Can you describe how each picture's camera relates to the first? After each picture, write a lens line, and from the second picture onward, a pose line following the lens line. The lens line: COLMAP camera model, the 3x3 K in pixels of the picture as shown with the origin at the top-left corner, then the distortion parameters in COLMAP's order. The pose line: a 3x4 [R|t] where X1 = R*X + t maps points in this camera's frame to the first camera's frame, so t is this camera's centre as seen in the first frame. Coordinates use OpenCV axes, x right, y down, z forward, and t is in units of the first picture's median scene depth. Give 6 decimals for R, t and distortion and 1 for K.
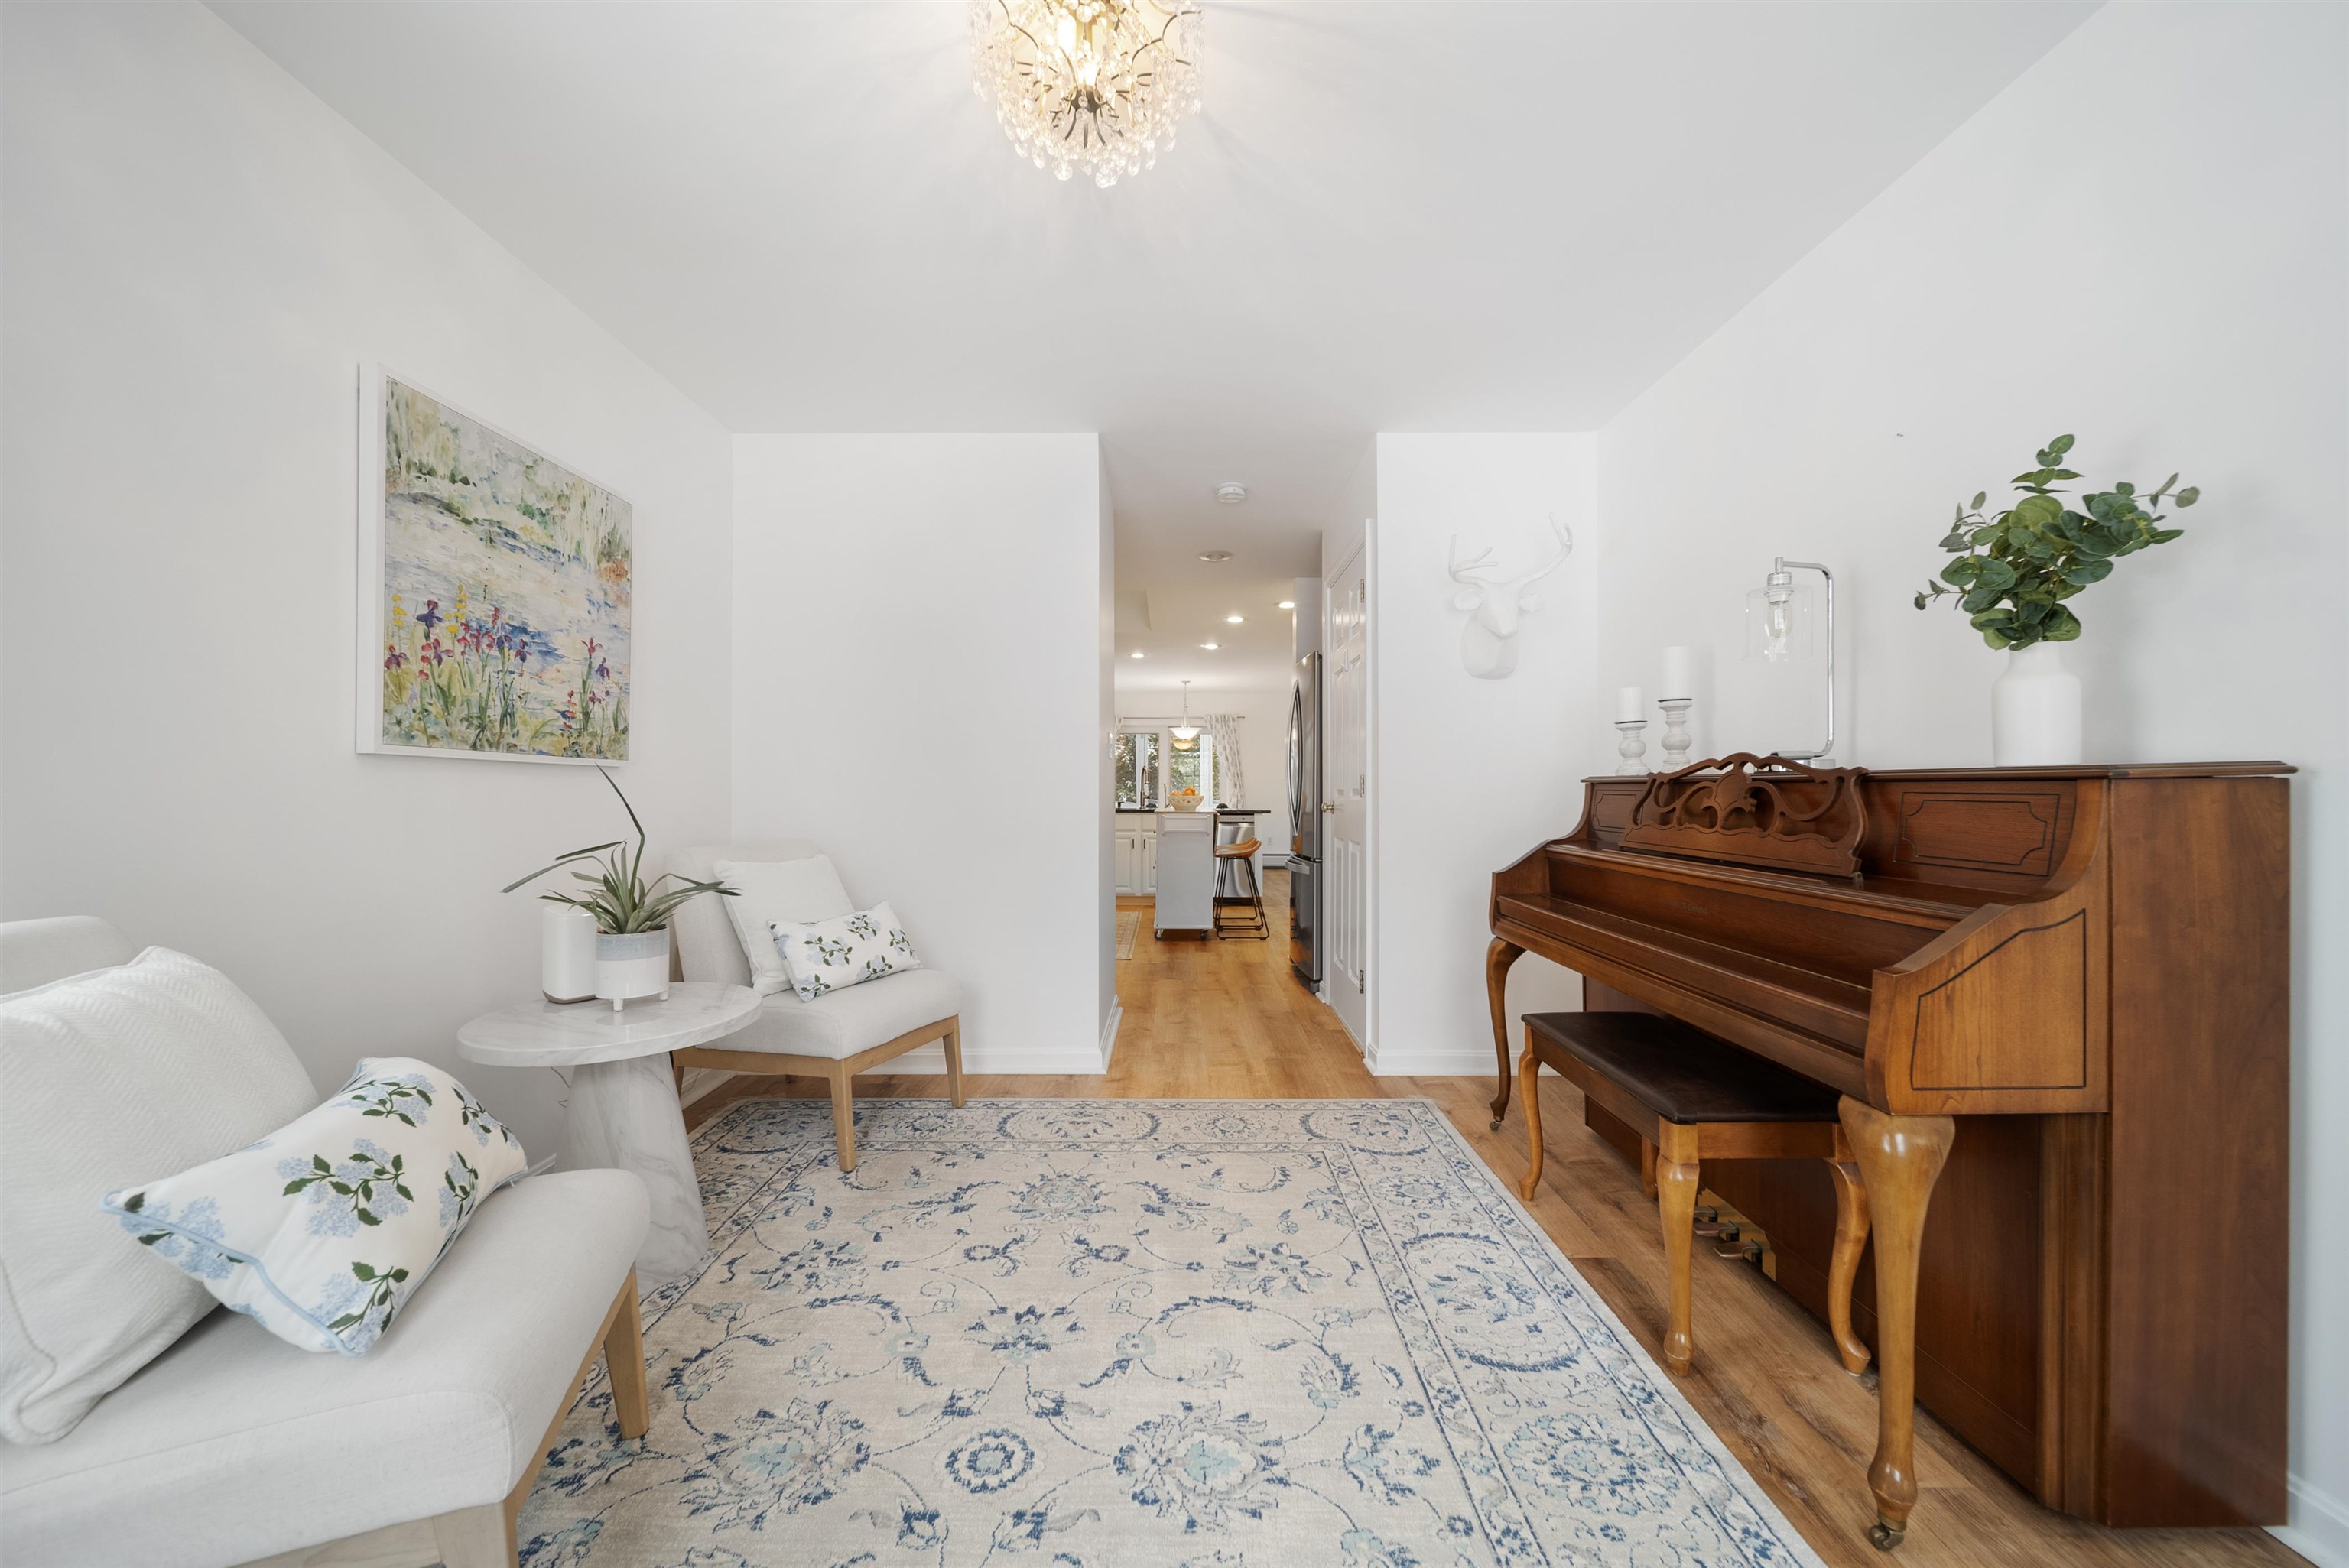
lens RADIAL K [[829.9, 0, 1175.1], [0, 829.9, 789.1], [0, 0, 1]] dist [0.000145, -0.000170]
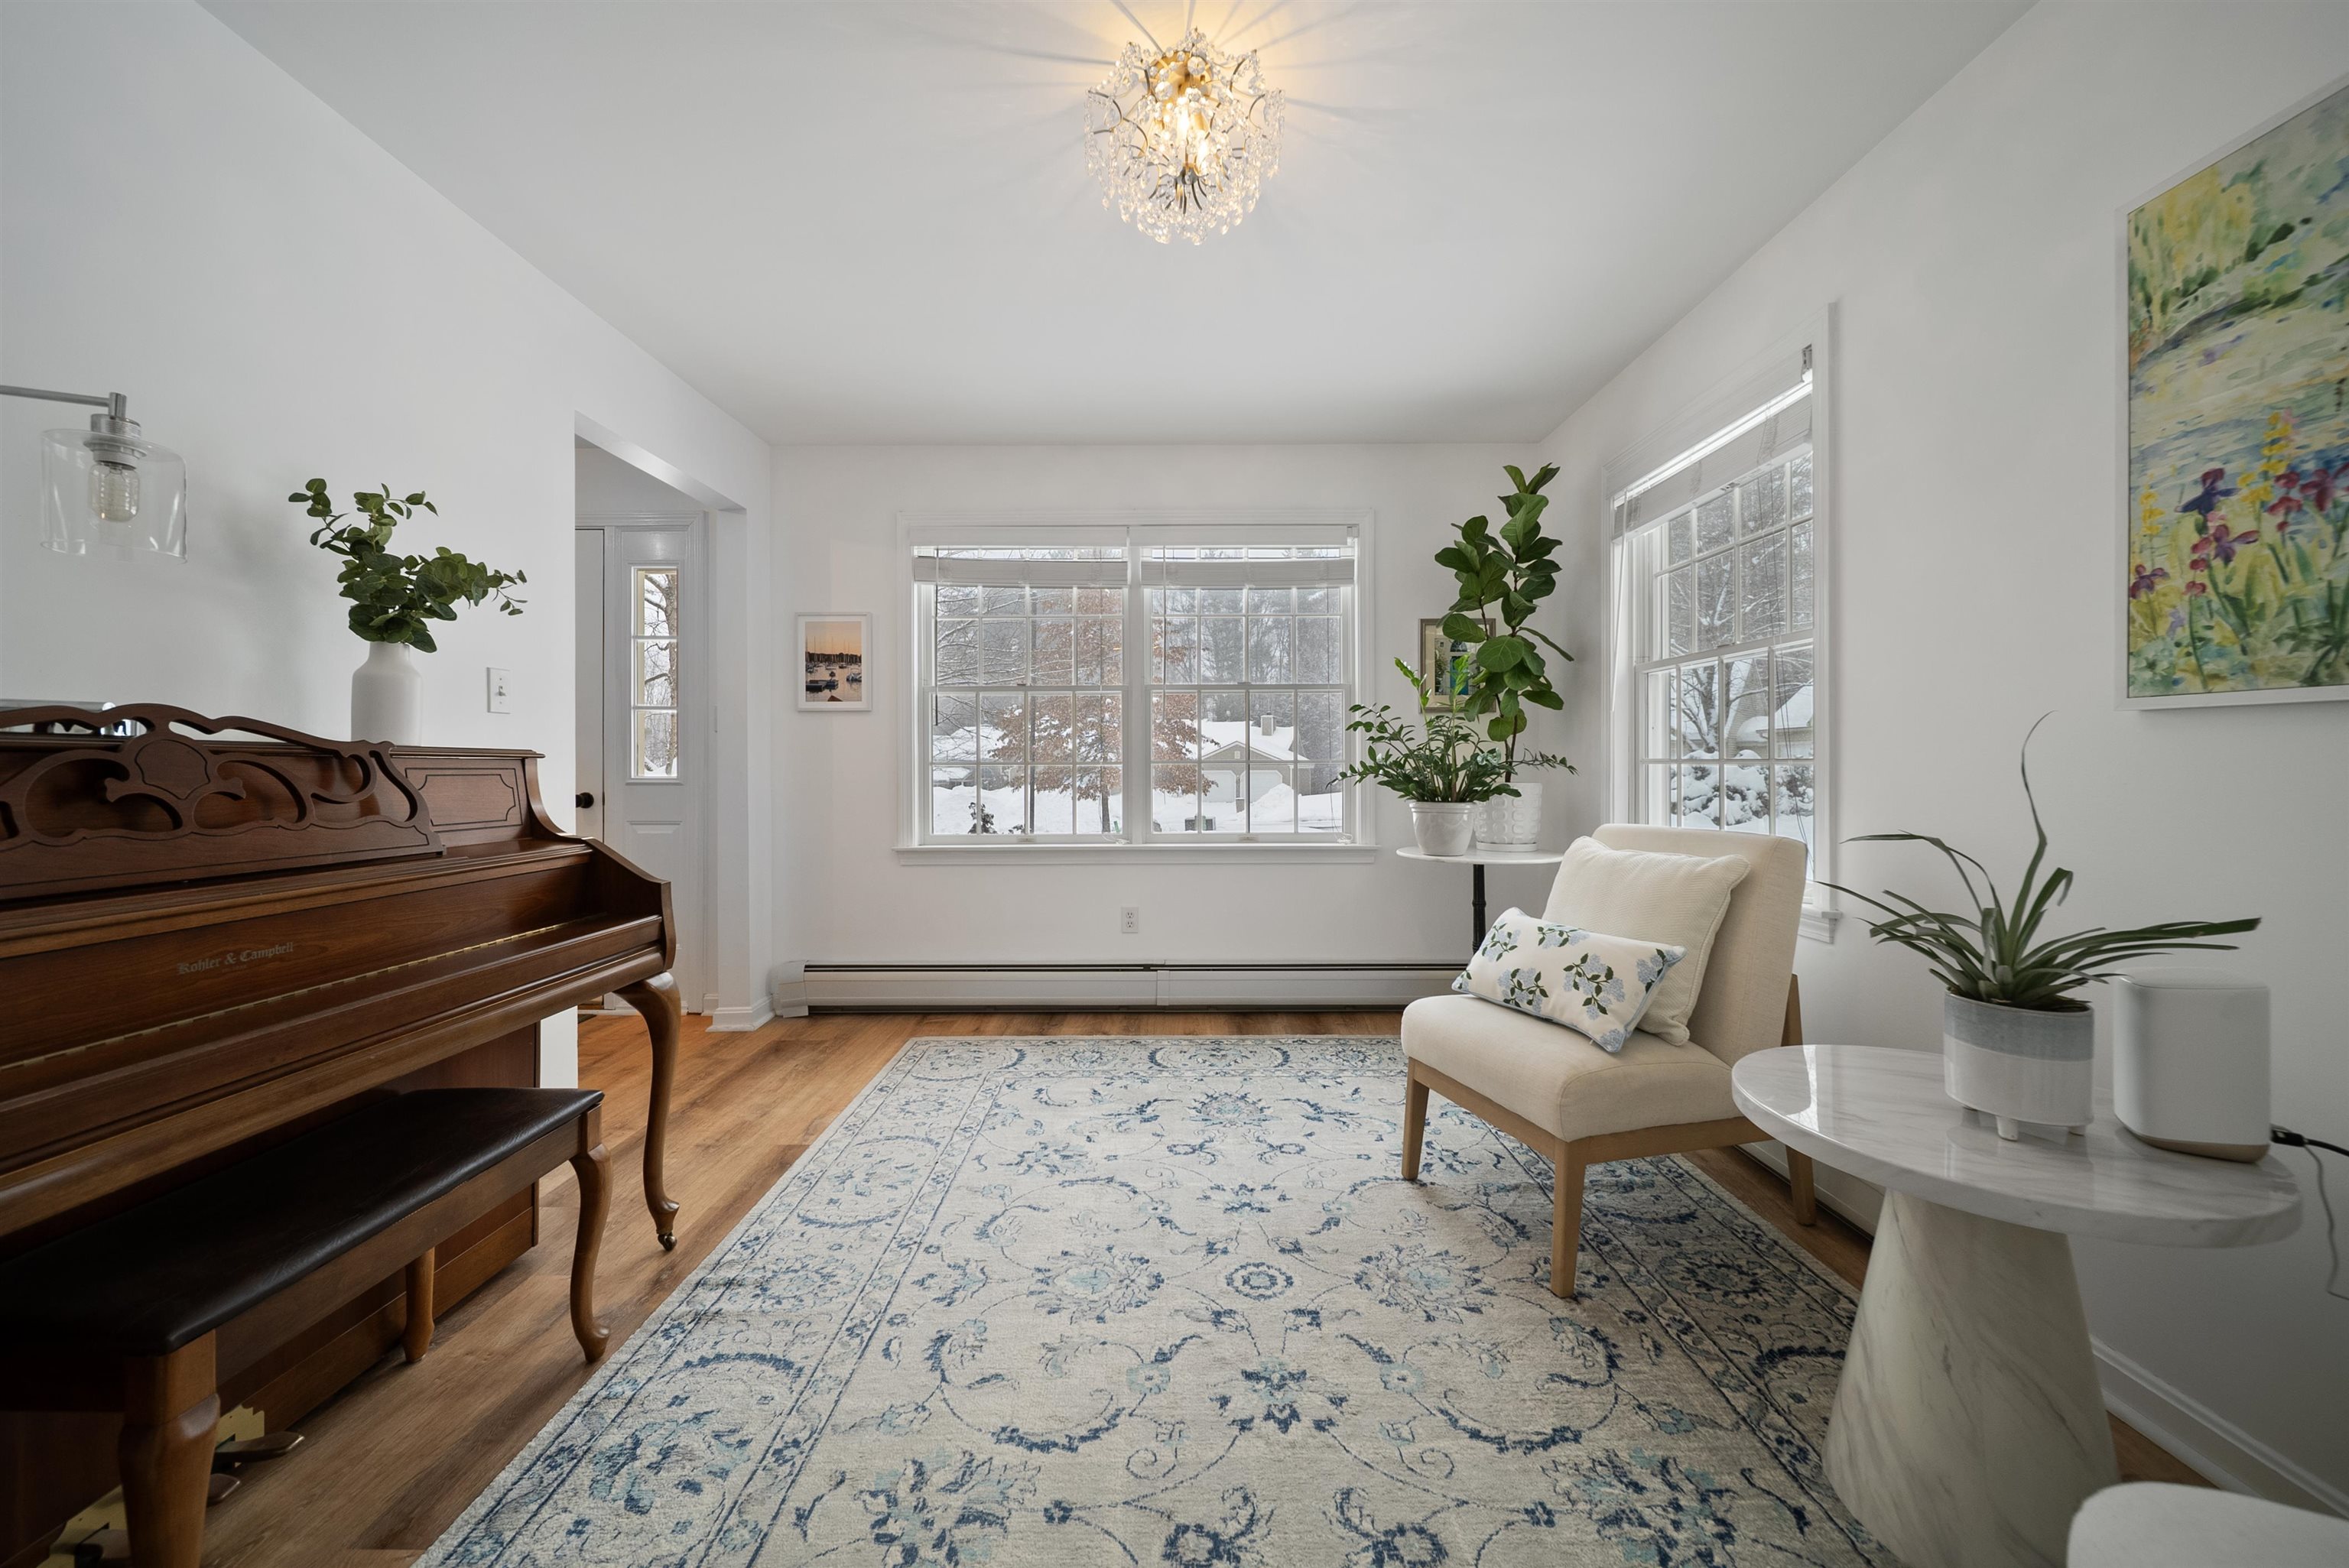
lens RADIAL K [[842.7, 0, 1181.4], [0, 842.7, 763.9], [0, 0, 1]] dist [0.000766, -0.001968]
pose [[-0.999985, 0.004136, -0.003459, -0.072295], [0.004146, 0.999987, -0.002839, 0.004986], [0.003448, -0.002853, -0.999990, 1.675570]]
